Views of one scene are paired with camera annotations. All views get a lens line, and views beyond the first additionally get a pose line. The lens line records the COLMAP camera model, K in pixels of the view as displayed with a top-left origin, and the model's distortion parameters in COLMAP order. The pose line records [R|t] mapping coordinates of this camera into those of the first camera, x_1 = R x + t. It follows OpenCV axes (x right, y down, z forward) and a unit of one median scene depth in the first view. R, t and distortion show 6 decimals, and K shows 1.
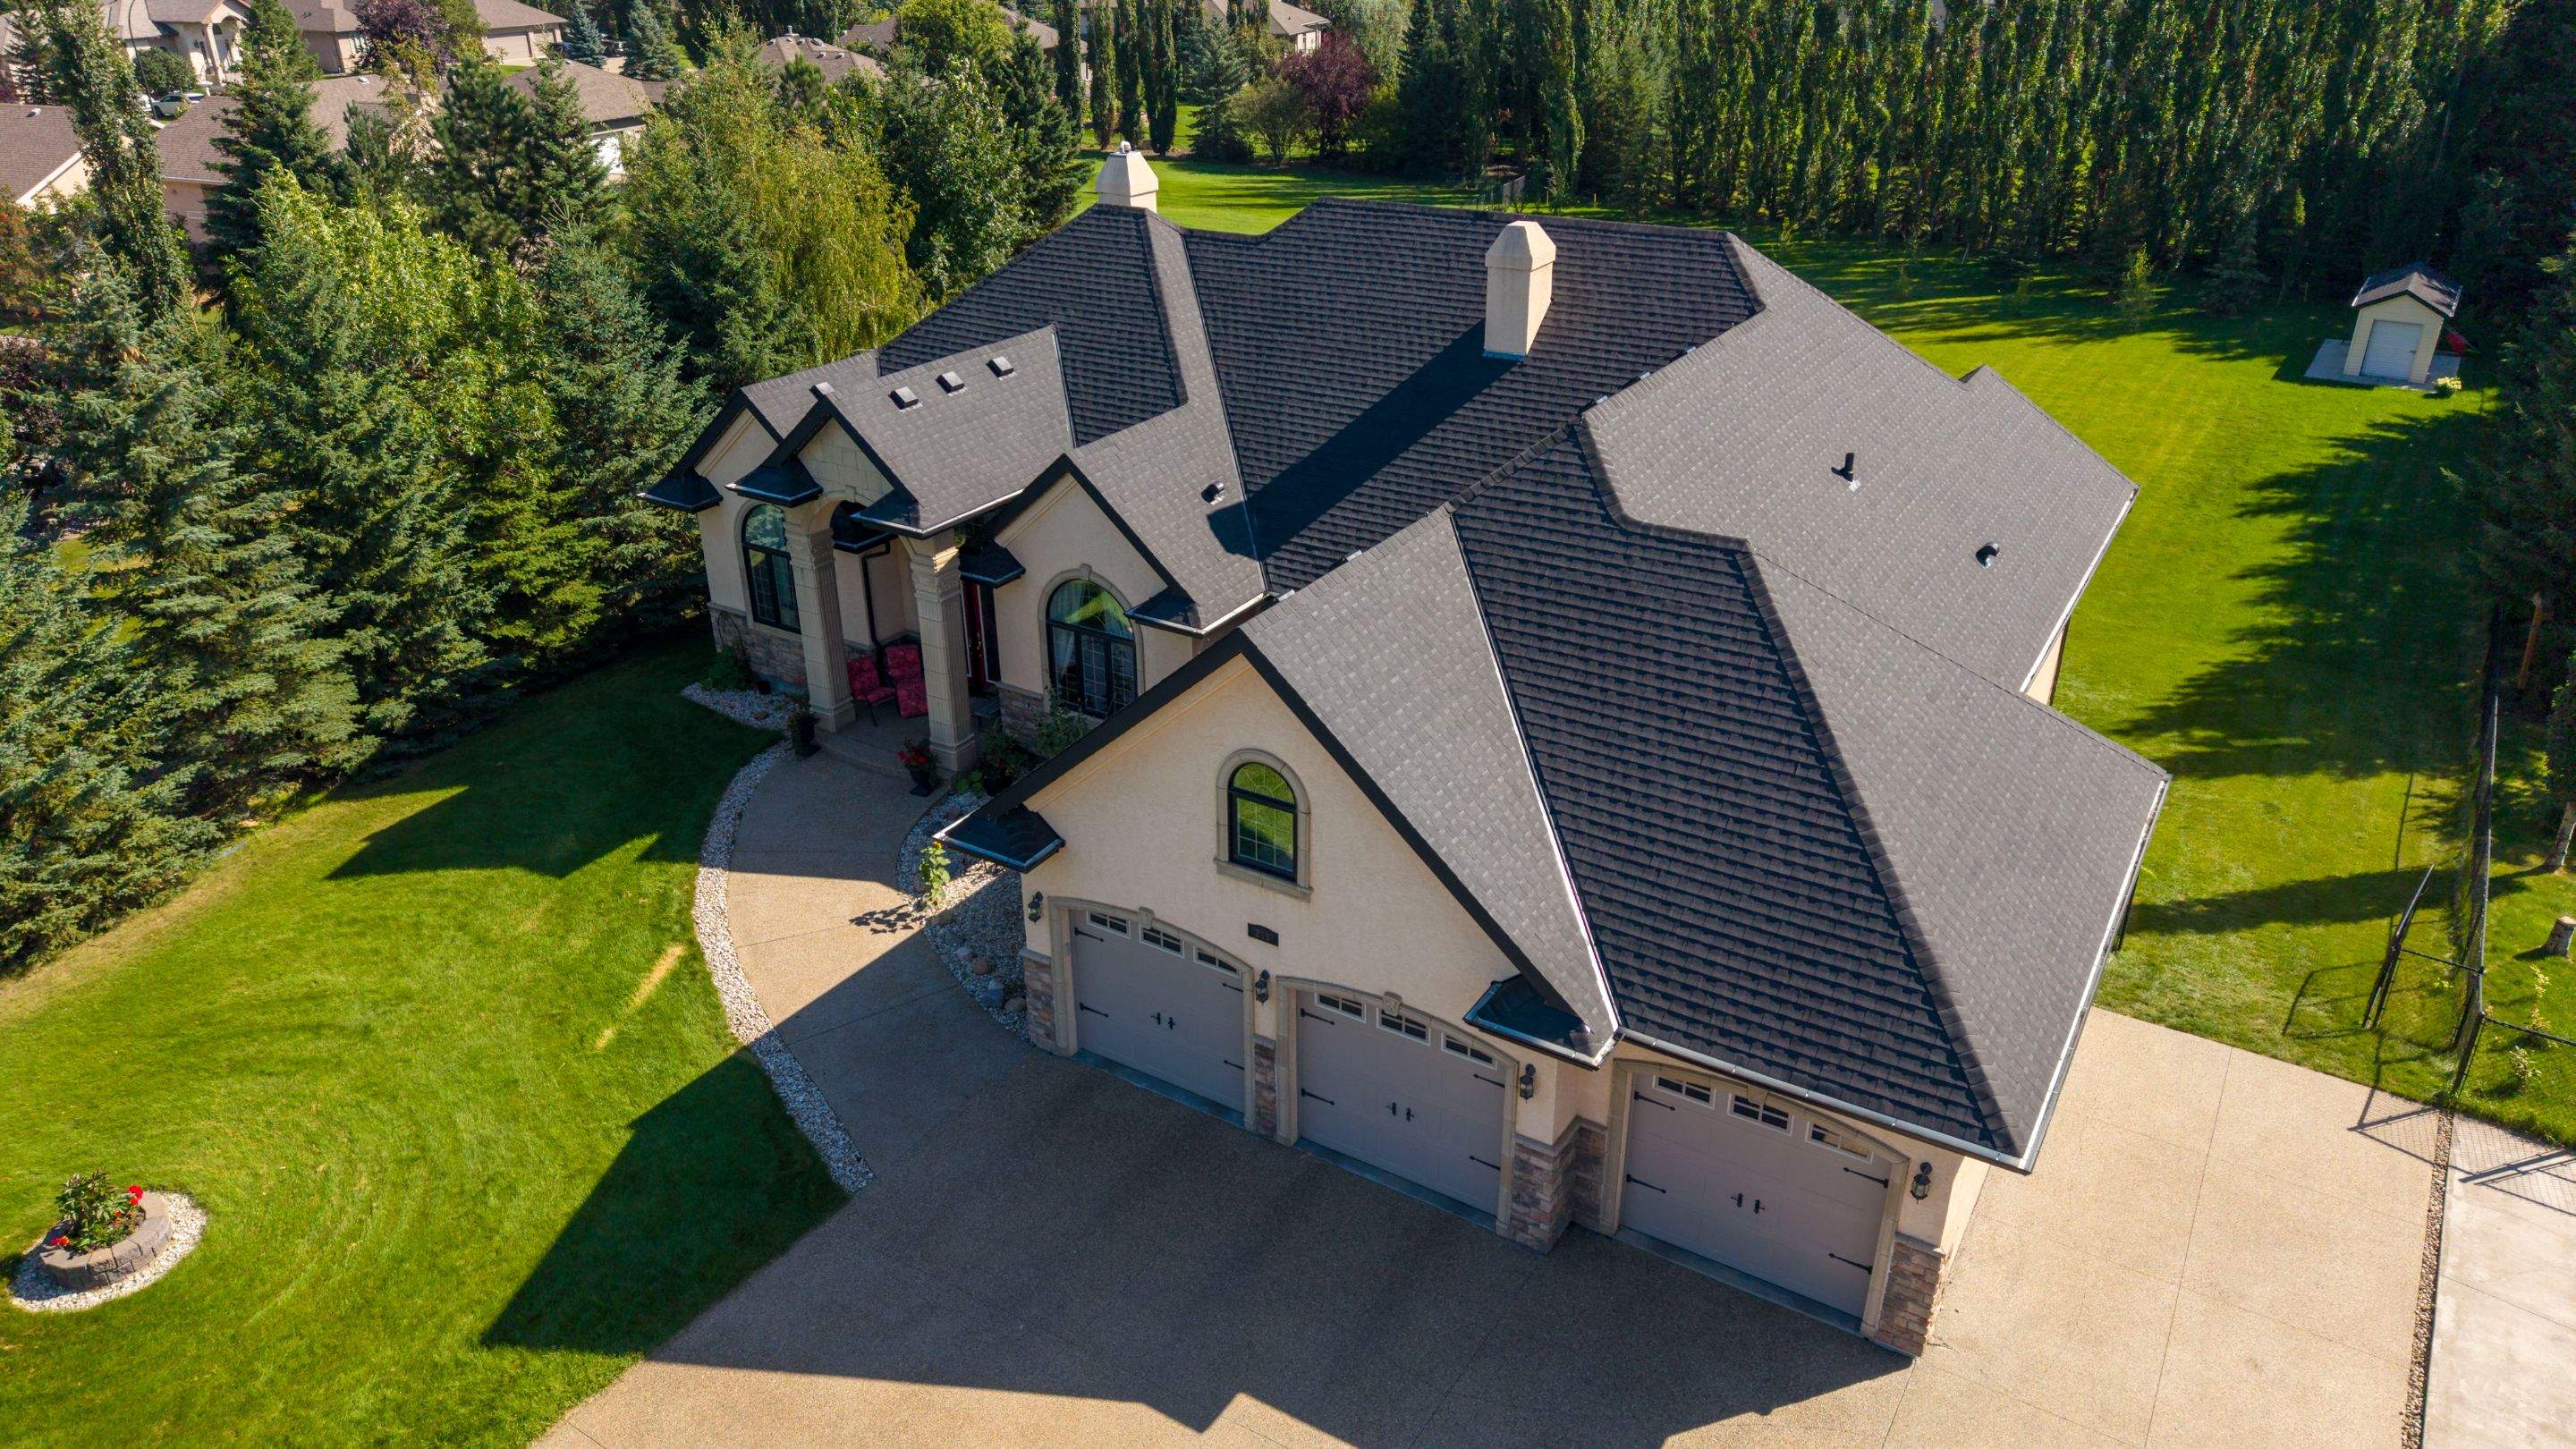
lens RADIAL K [[1704.5, 0, 1276.1], [0, 1704.5, 719.8], [0, 0, 1]] dist [0.024577, -0.023374]
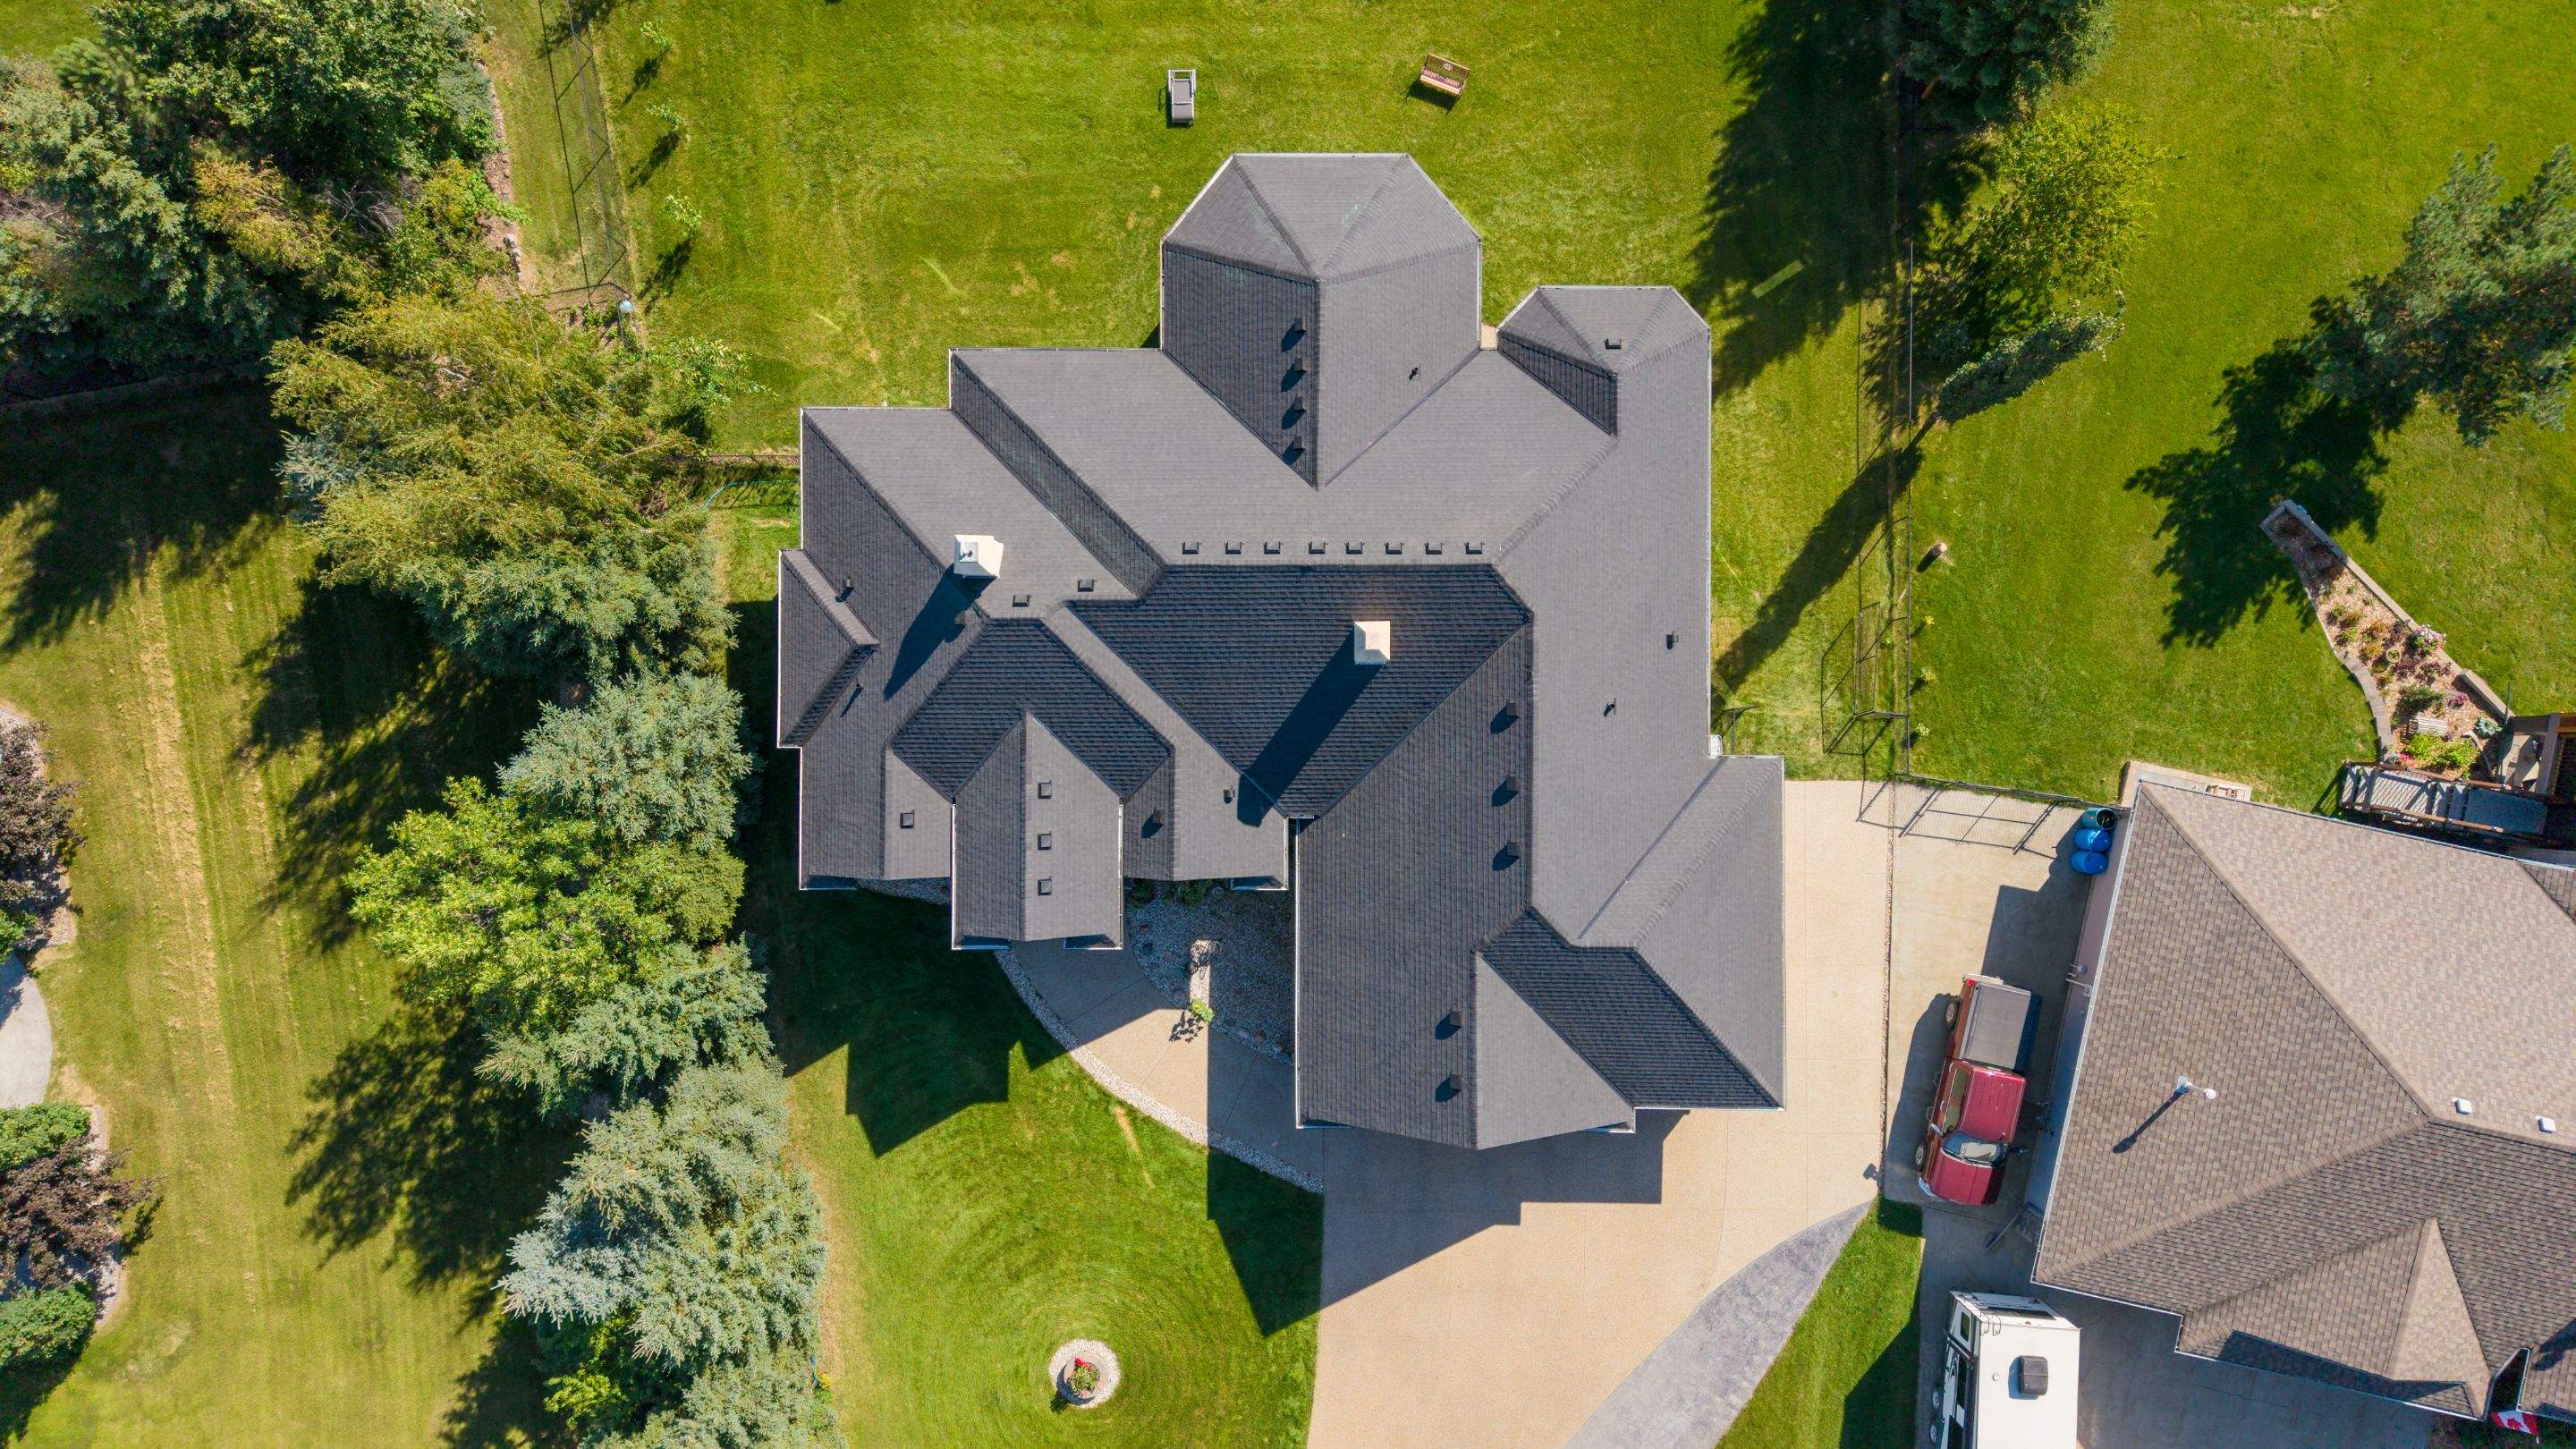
lens RADIAL K [[1704.5, 0, 1276.1], [0, 1704.5, 719.8], [0, 0, 1]] dist [0.024577, -0.023374]
pose [[0.847595, -0.530618, -0.005230, 0.043073], [0.253238, 0.395815, 0.882724, -1.510316], [-0.466319, -0.749516, 0.469863, 0.298473]]
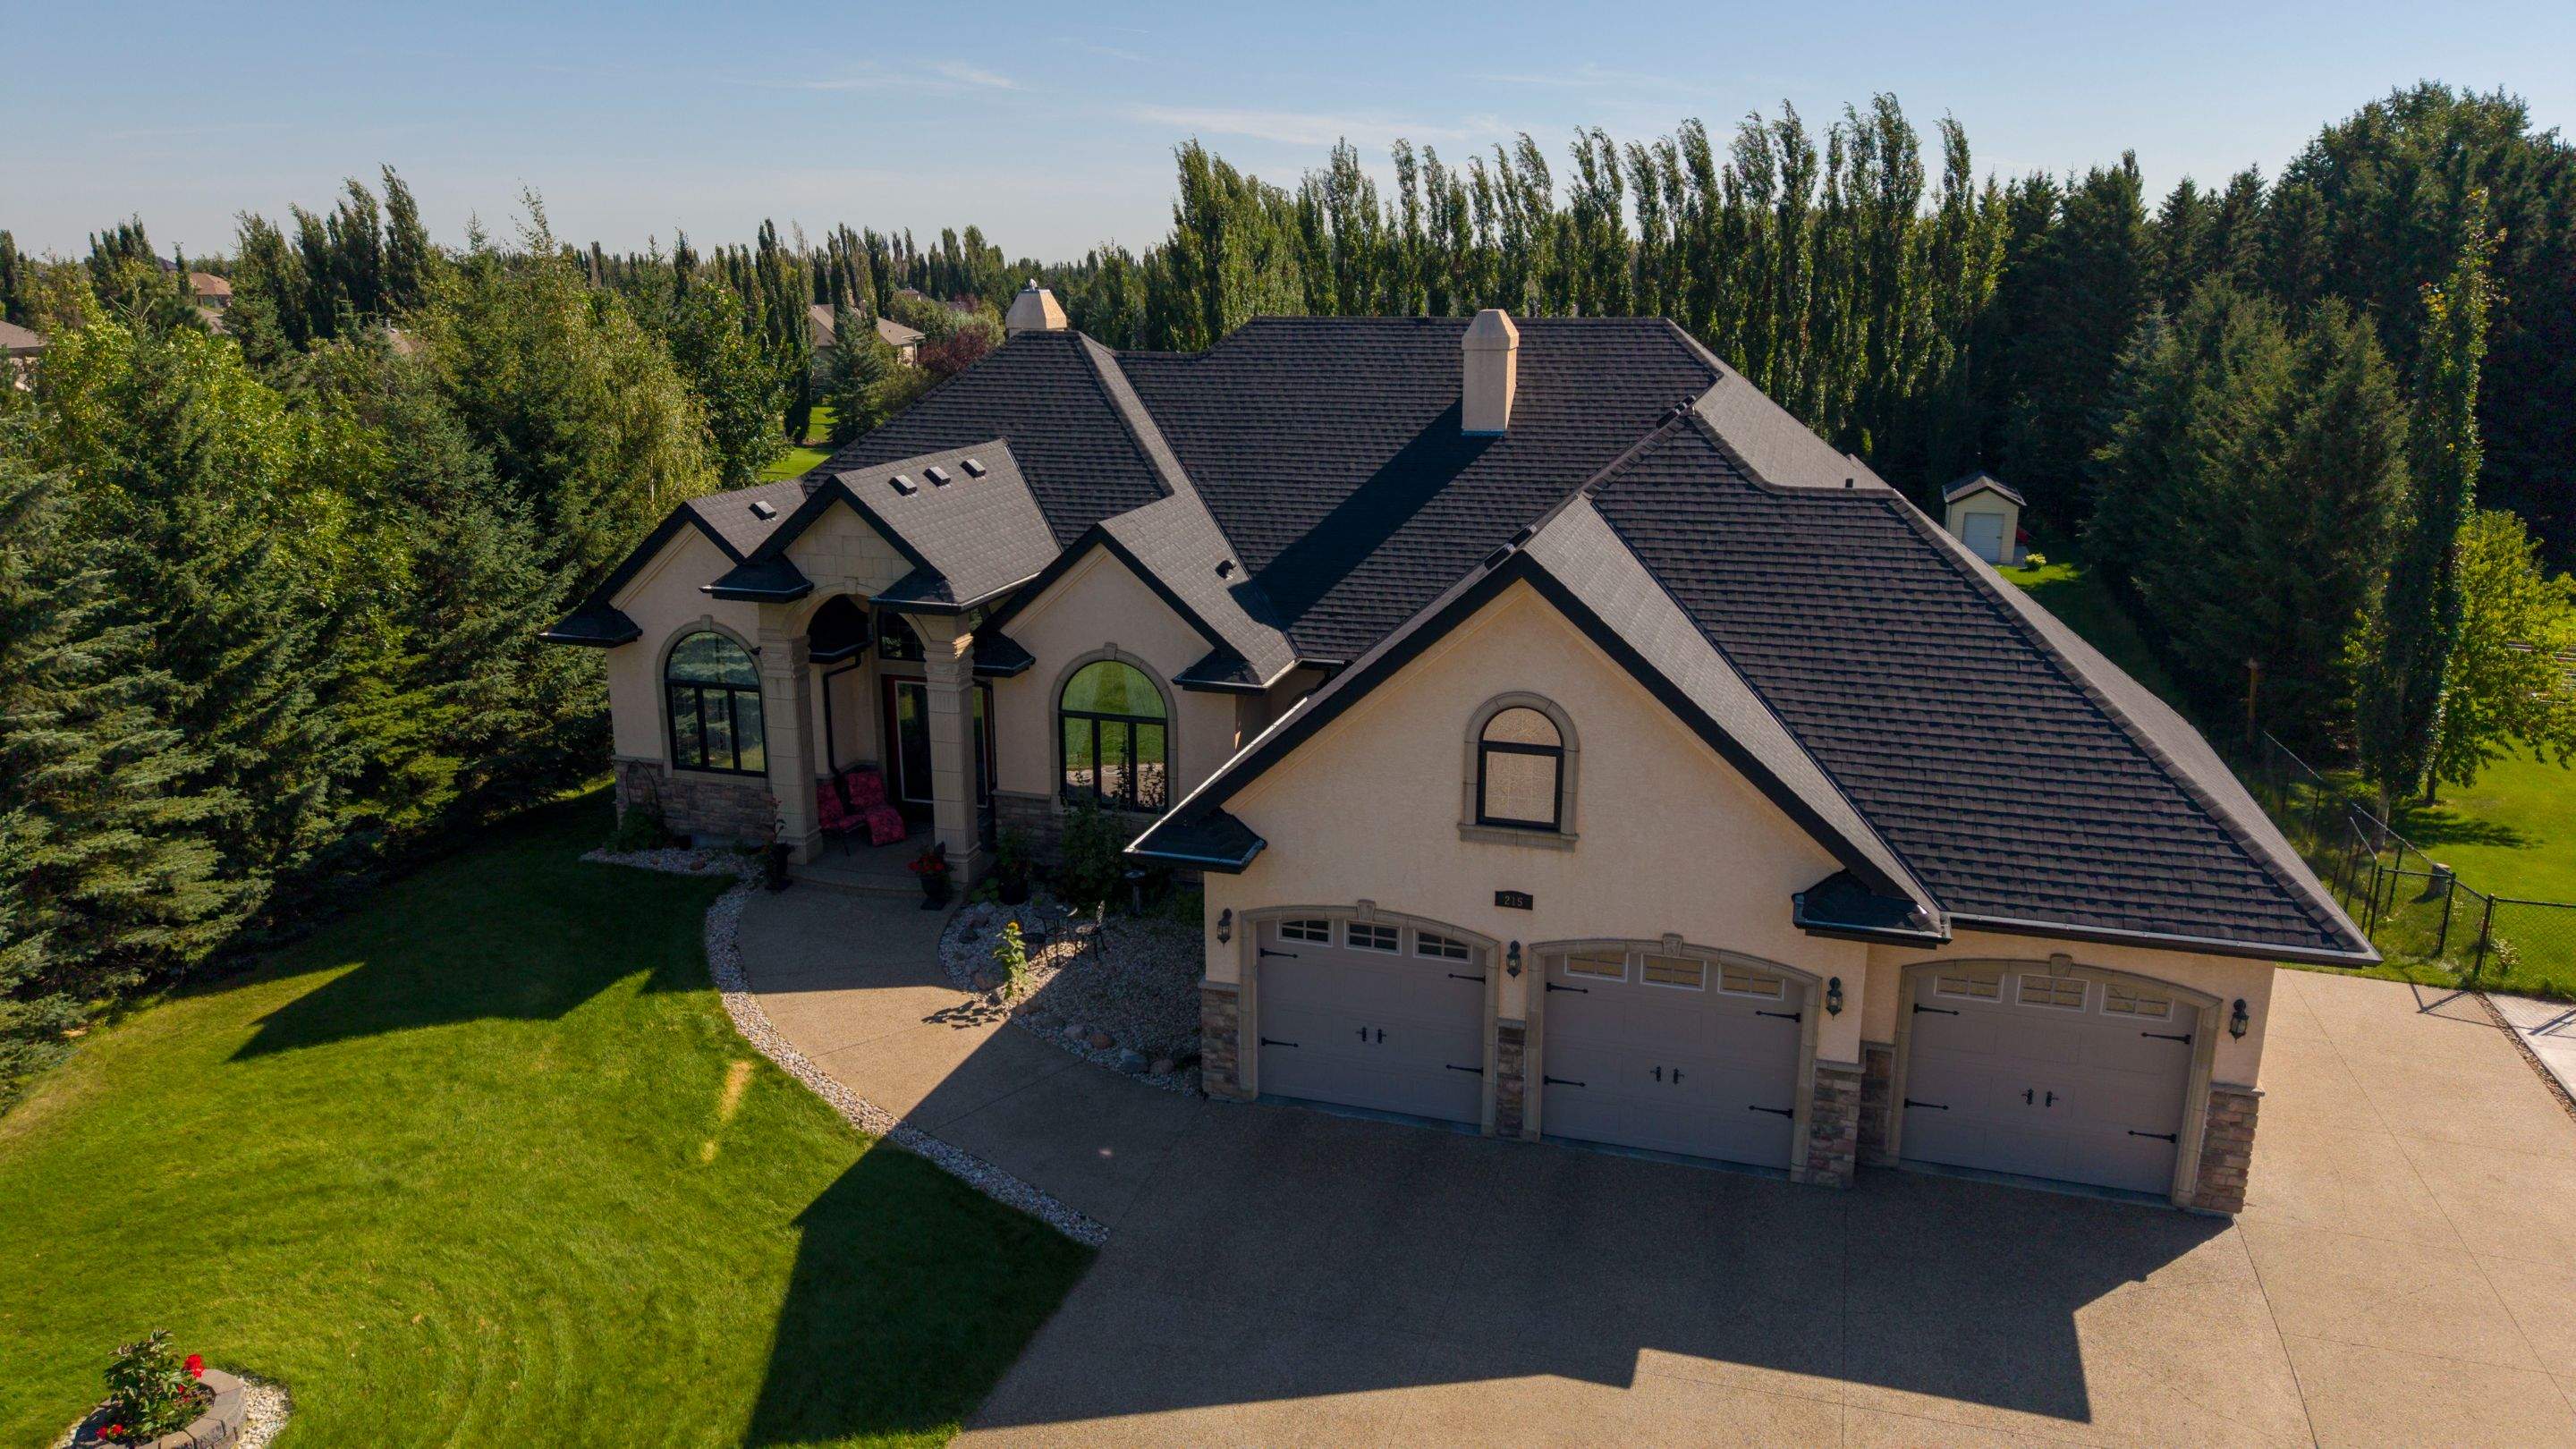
lens RADIAL K [[1704.5, 0, 1276.1], [0, 1704.5, 719.8], [0, 0, 1]] dist [0.024577, -0.023374]
pose [[0.965482, -0.060916, 0.253246, -0.263554], [0.106792, 0.979369, -0.171556, 0.124415], [-0.237571, 0.192679, 0.952069, 0.067227]]
